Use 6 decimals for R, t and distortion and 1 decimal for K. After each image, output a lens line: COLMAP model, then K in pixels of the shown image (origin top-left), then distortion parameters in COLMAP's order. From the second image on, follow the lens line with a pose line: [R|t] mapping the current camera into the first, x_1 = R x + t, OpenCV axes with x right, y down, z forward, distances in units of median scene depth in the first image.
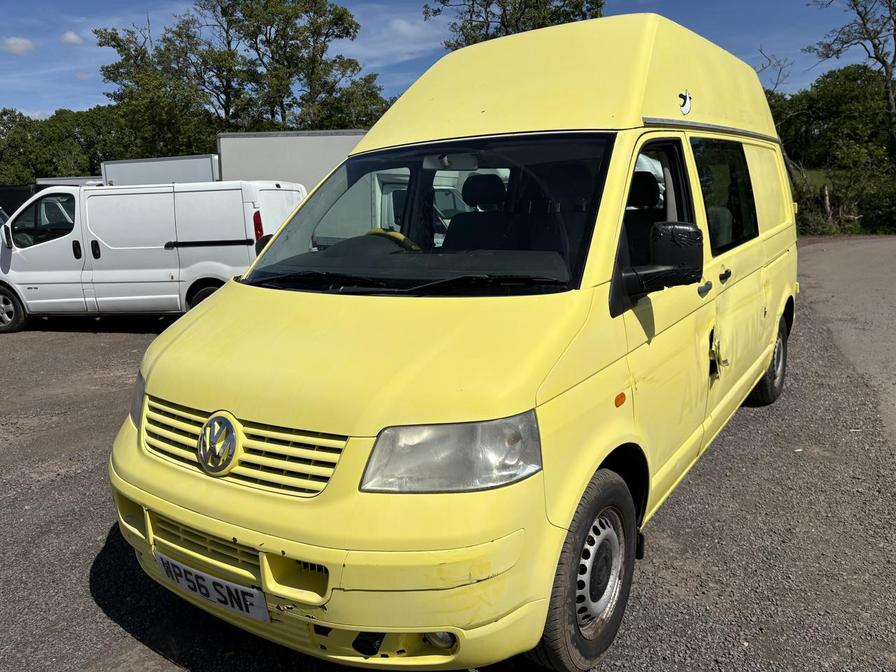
lens RADIAL K [[818.1, 0, 409.7], [0, 818.1, 335.8], [0, 0, 1]] dist [-0.001041, -0.001603]
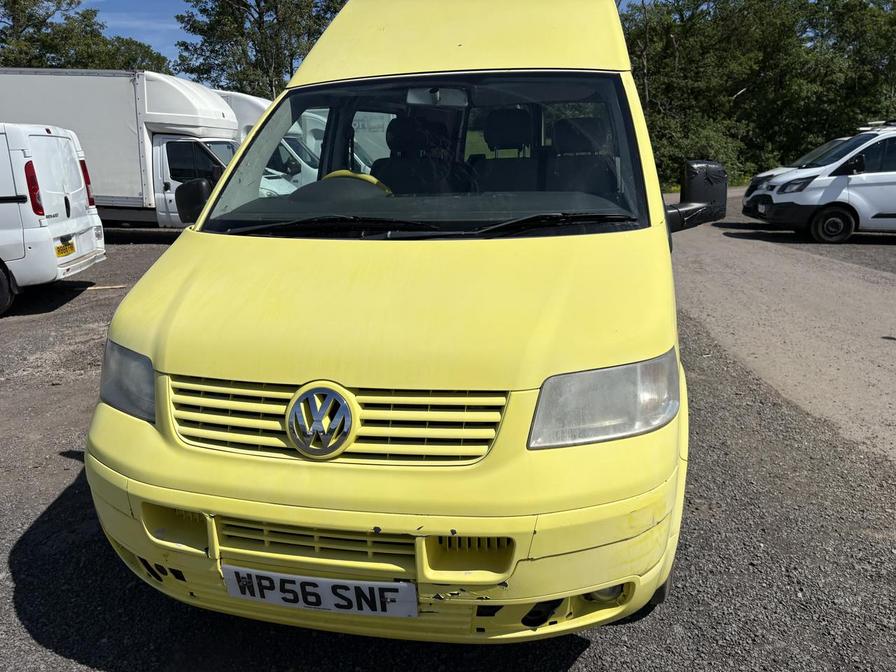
lens RADIAL K [[818.1, 0, 409.7], [0, 818.1, 335.8], [0, 0, 1]] dist [-0.001041, -0.001603]
pose [[0.904142, -0.074712, 0.420650, -0.480733], [0.058575, 0.996971, 0.051172, 0.009031], [-0.423199, -0.021627, 0.905779, 0.209495]]
